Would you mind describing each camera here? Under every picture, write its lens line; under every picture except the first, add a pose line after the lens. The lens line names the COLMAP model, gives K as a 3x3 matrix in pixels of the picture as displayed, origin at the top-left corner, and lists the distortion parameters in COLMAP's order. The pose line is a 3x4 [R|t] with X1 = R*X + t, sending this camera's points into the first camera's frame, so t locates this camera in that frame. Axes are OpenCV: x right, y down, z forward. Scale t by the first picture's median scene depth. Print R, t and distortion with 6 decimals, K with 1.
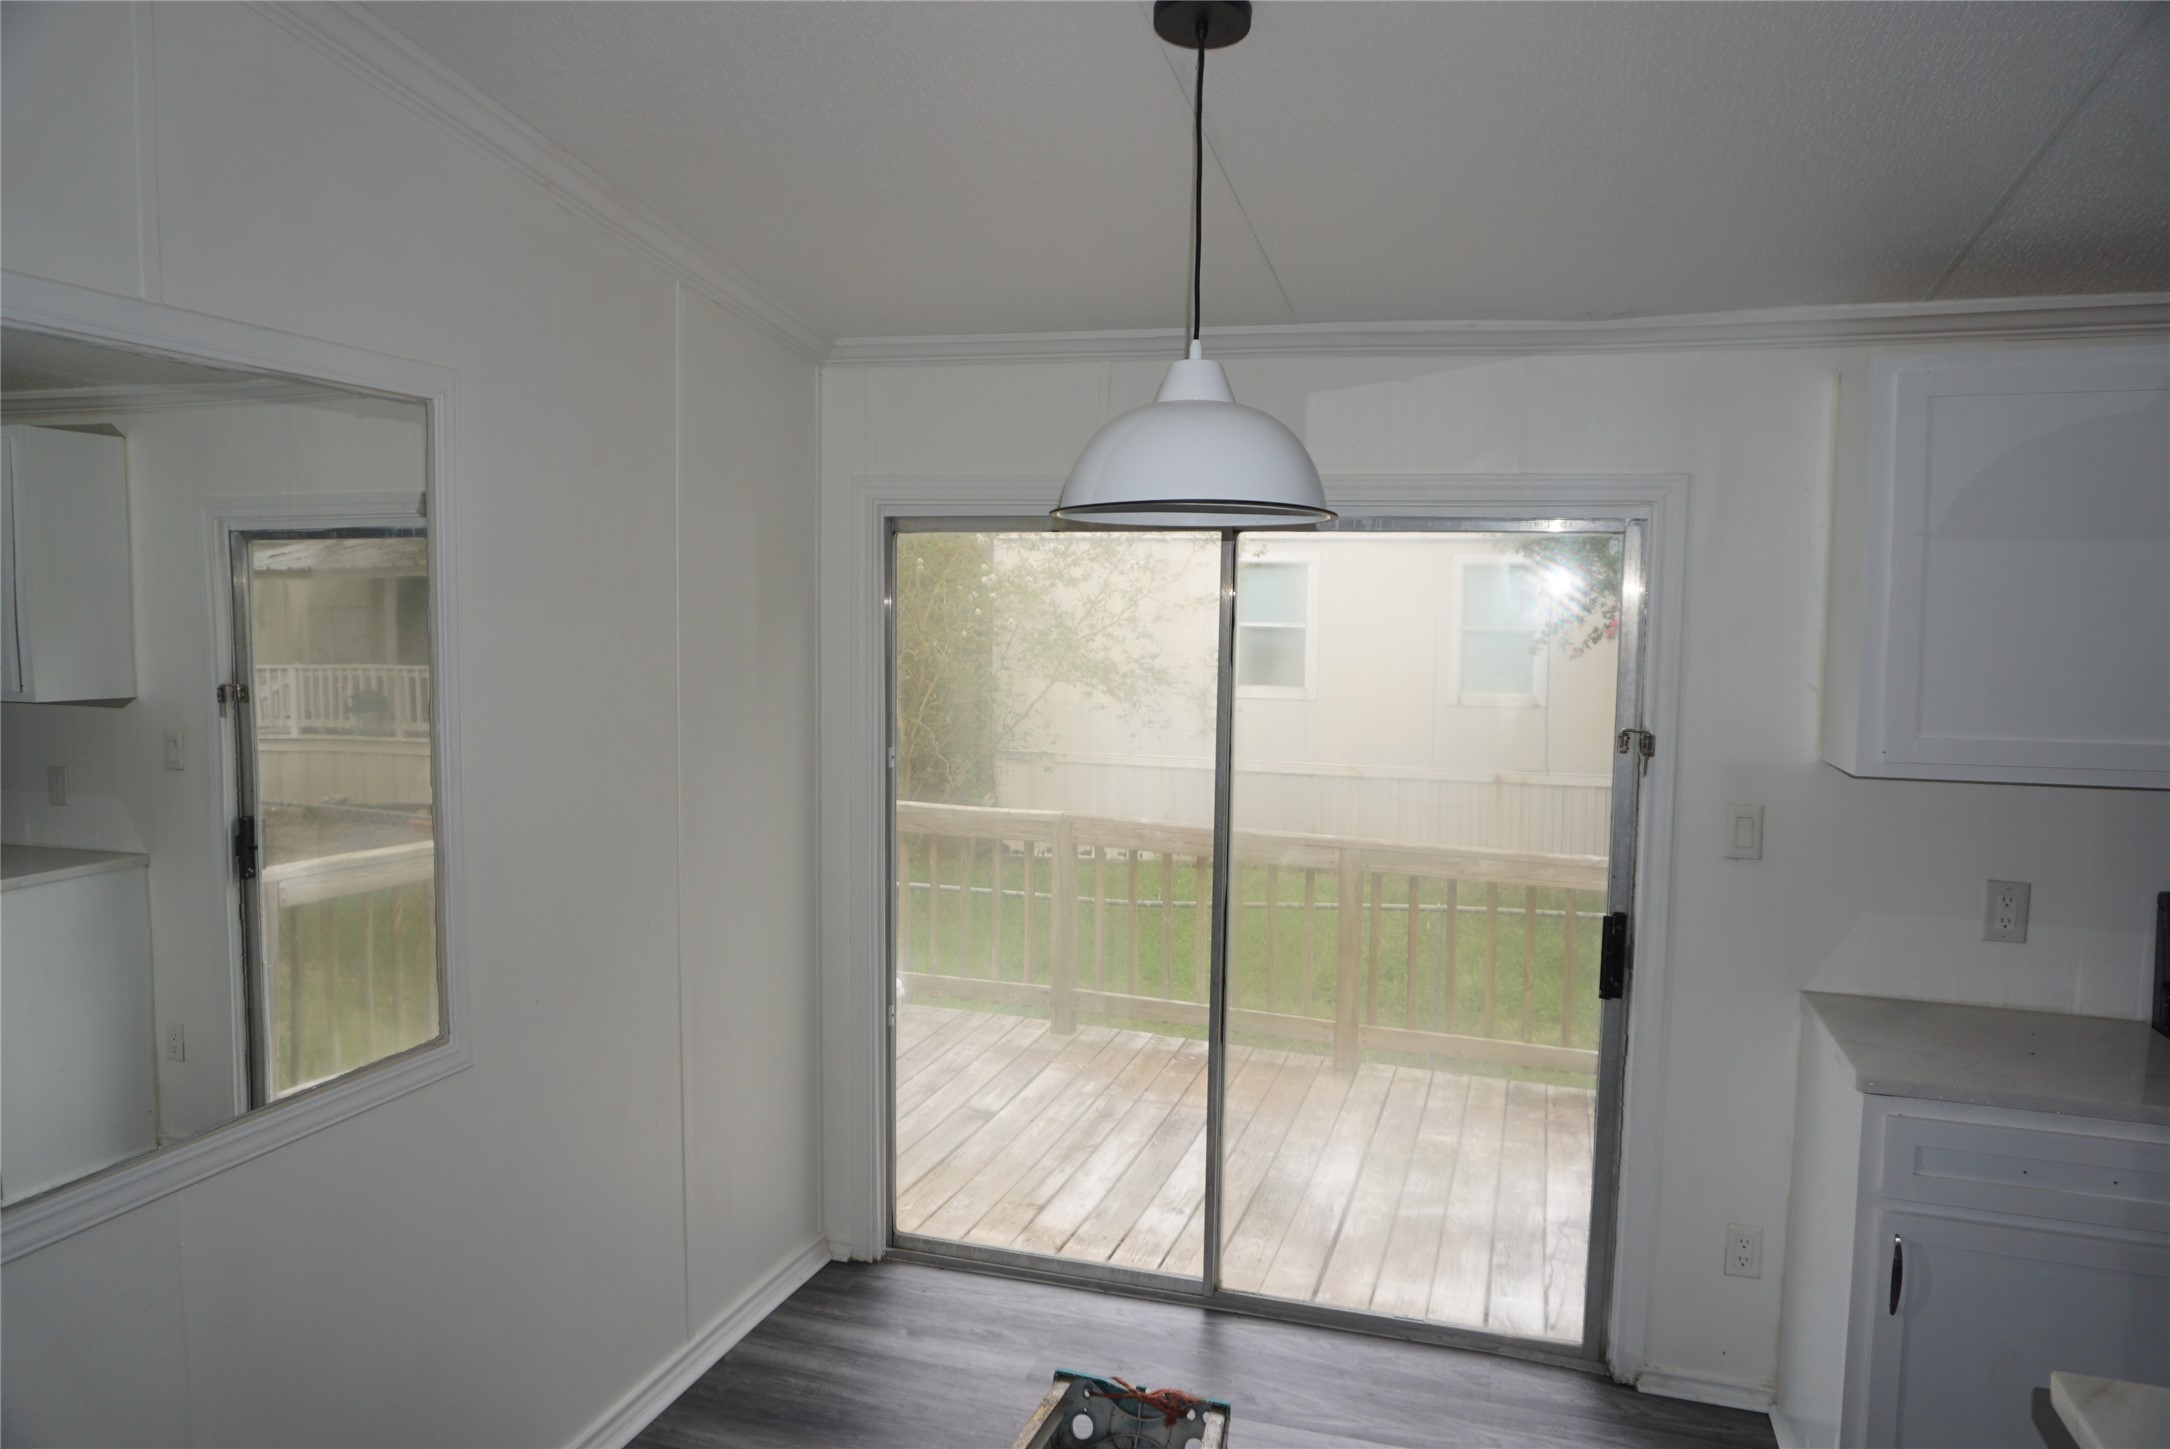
lens RADIAL K [[1446.0, 0, 1076.4], [0, 1446.0, 728.6], [0, 0, 1]] dist [-0.060593, 0.043088]
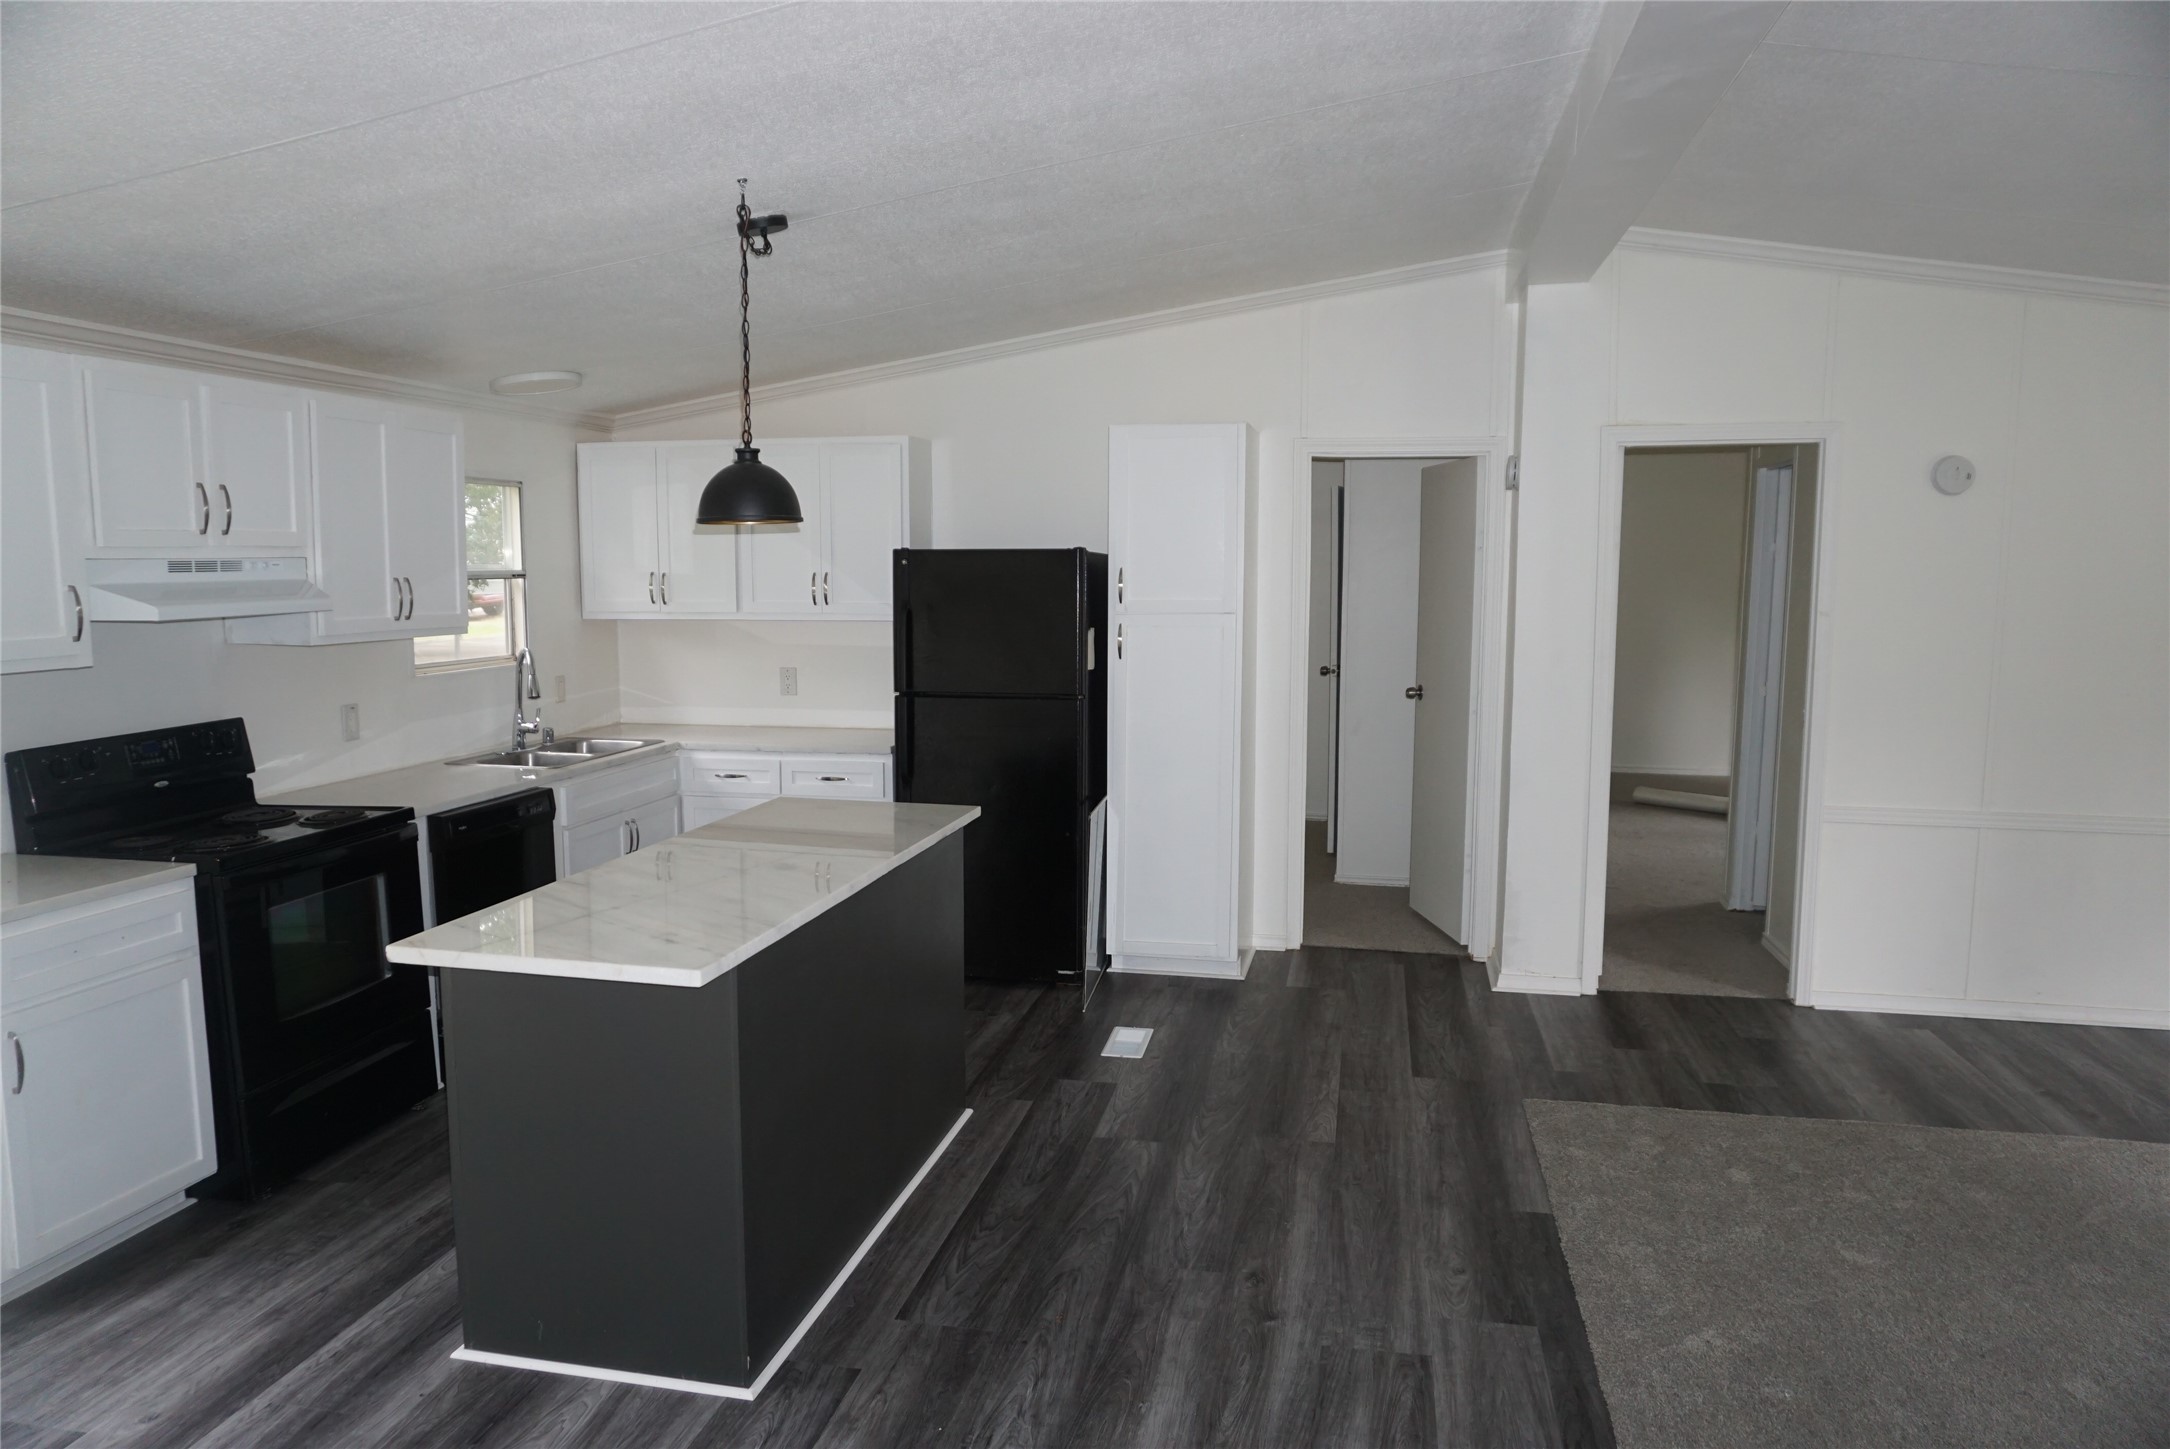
lens RADIAL K [[1446.0, 0, 1076.4], [0, 1446.0, 728.6], [0, 0, 1]] dist [-0.060593, 0.043088]
pose [[-0.105646, -0.125532, 0.986448, -0.588776], [0.076277, 0.988054, 0.133905, -0.008253], [-0.991474, 0.089390, -0.094809, 0.115390]]
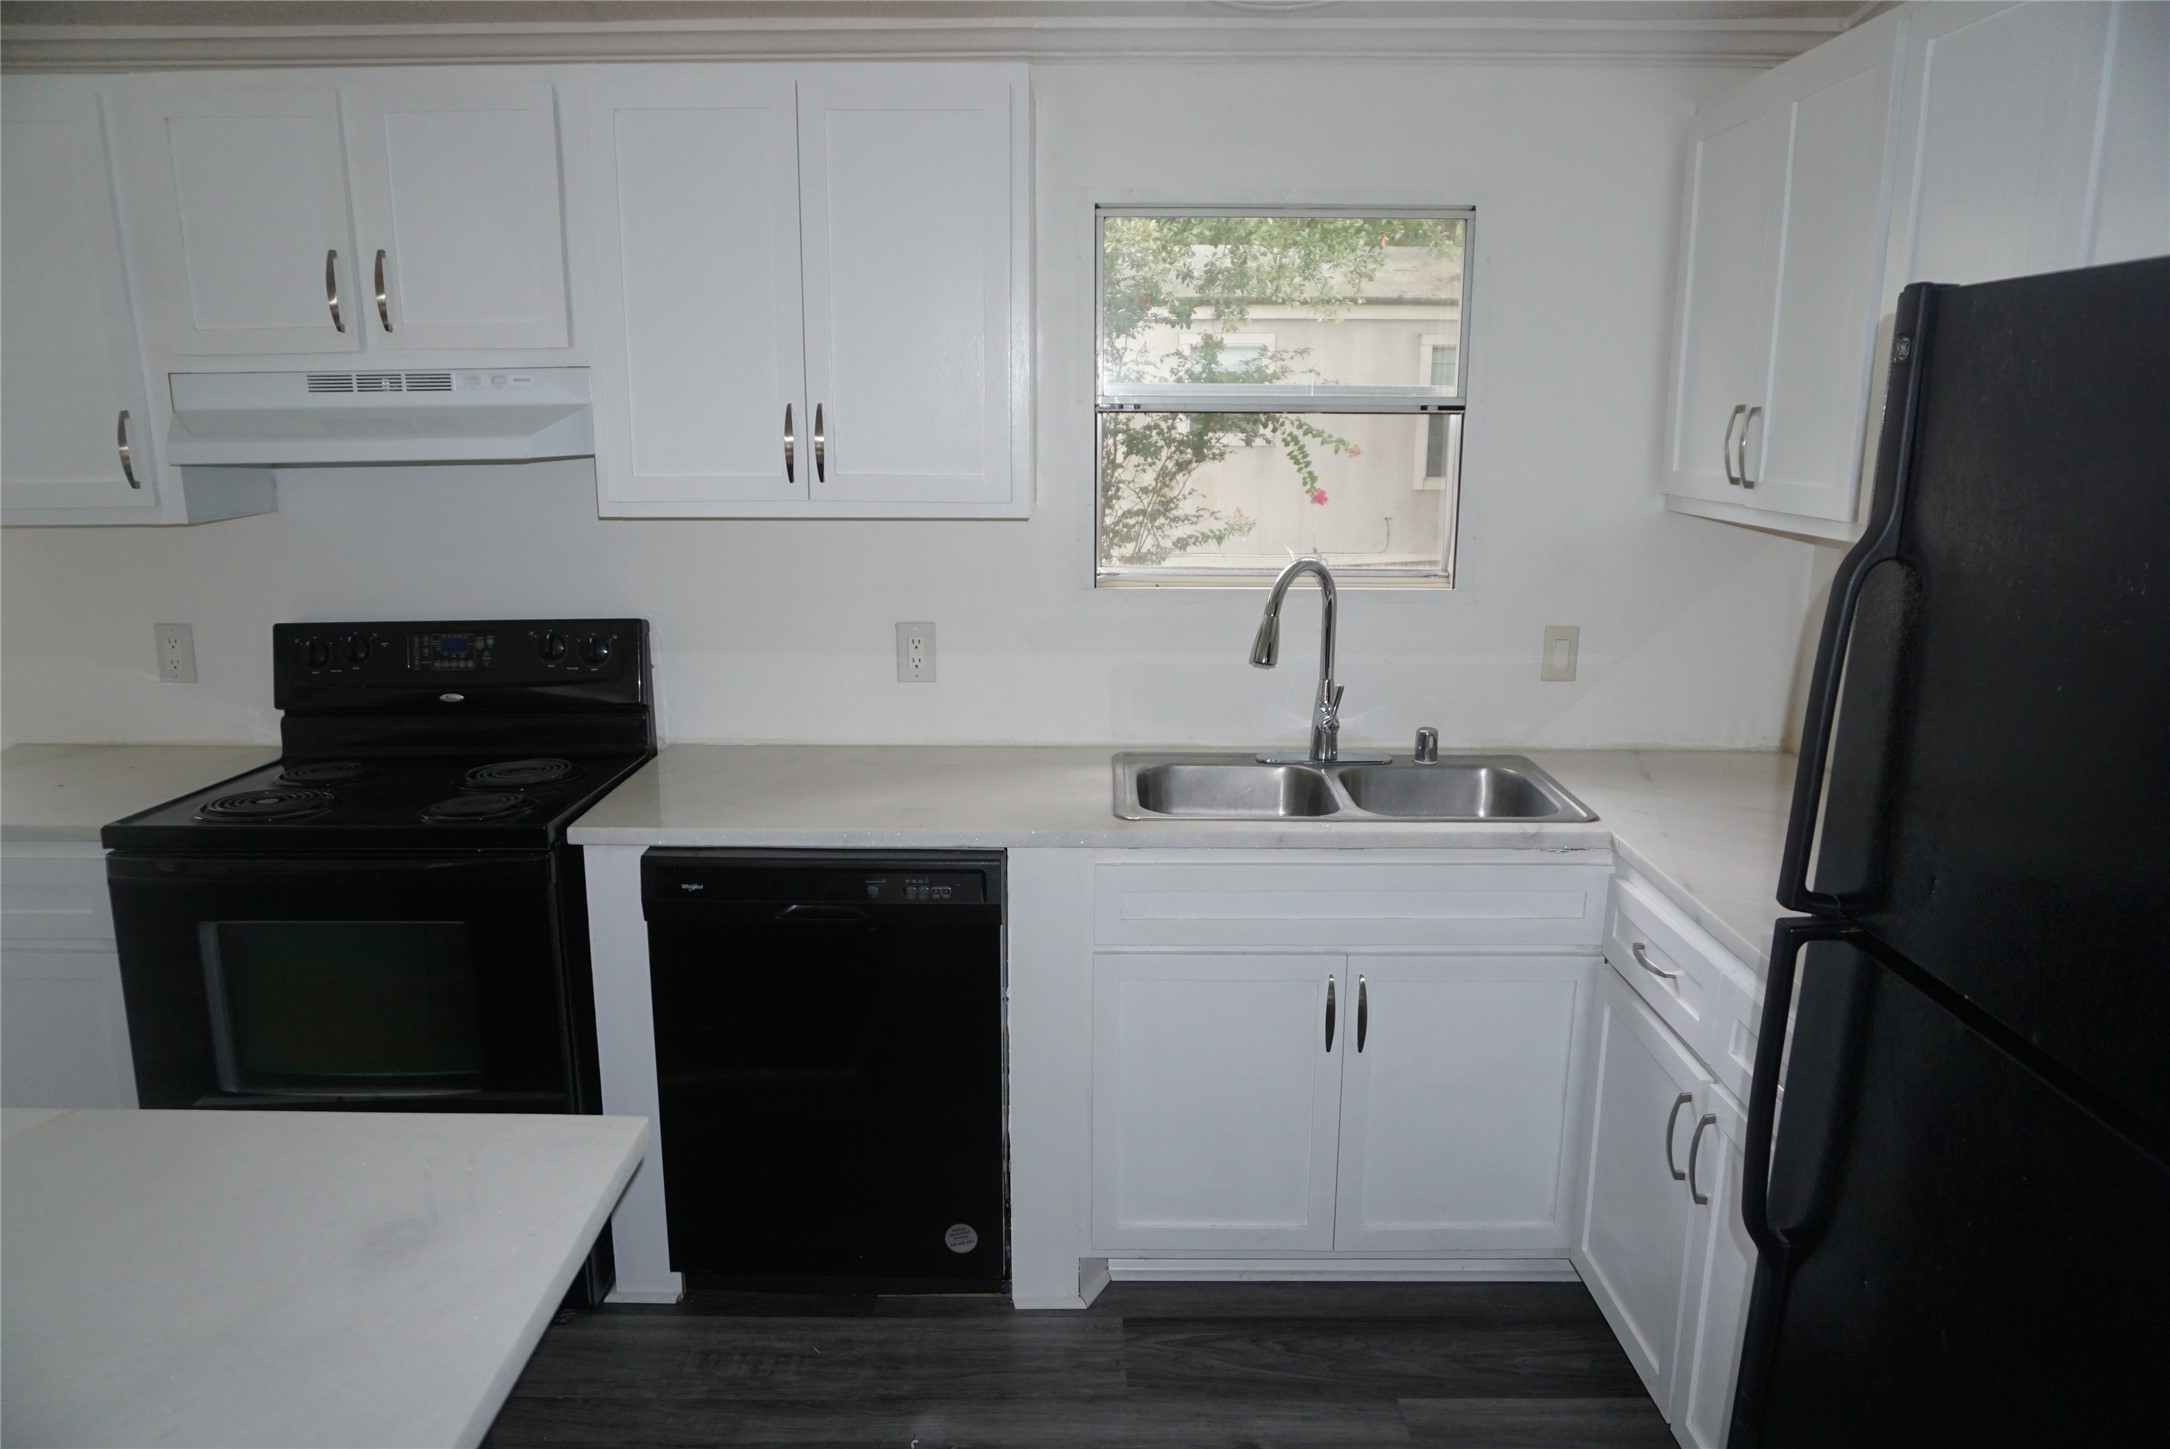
lens RADIAL K [[1417.1, 0, 1085.0], [0, 1417.1, 724.5], [0, 0, 1]] dist [-0.038325, 0.001068]
pose [[0.947171, -0.082893, 0.309832, 0.907411], [0.032443, 0.985832, 0.164571, 0.033877], [-0.319084, -0.145825, 0.936440, -0.158252]]
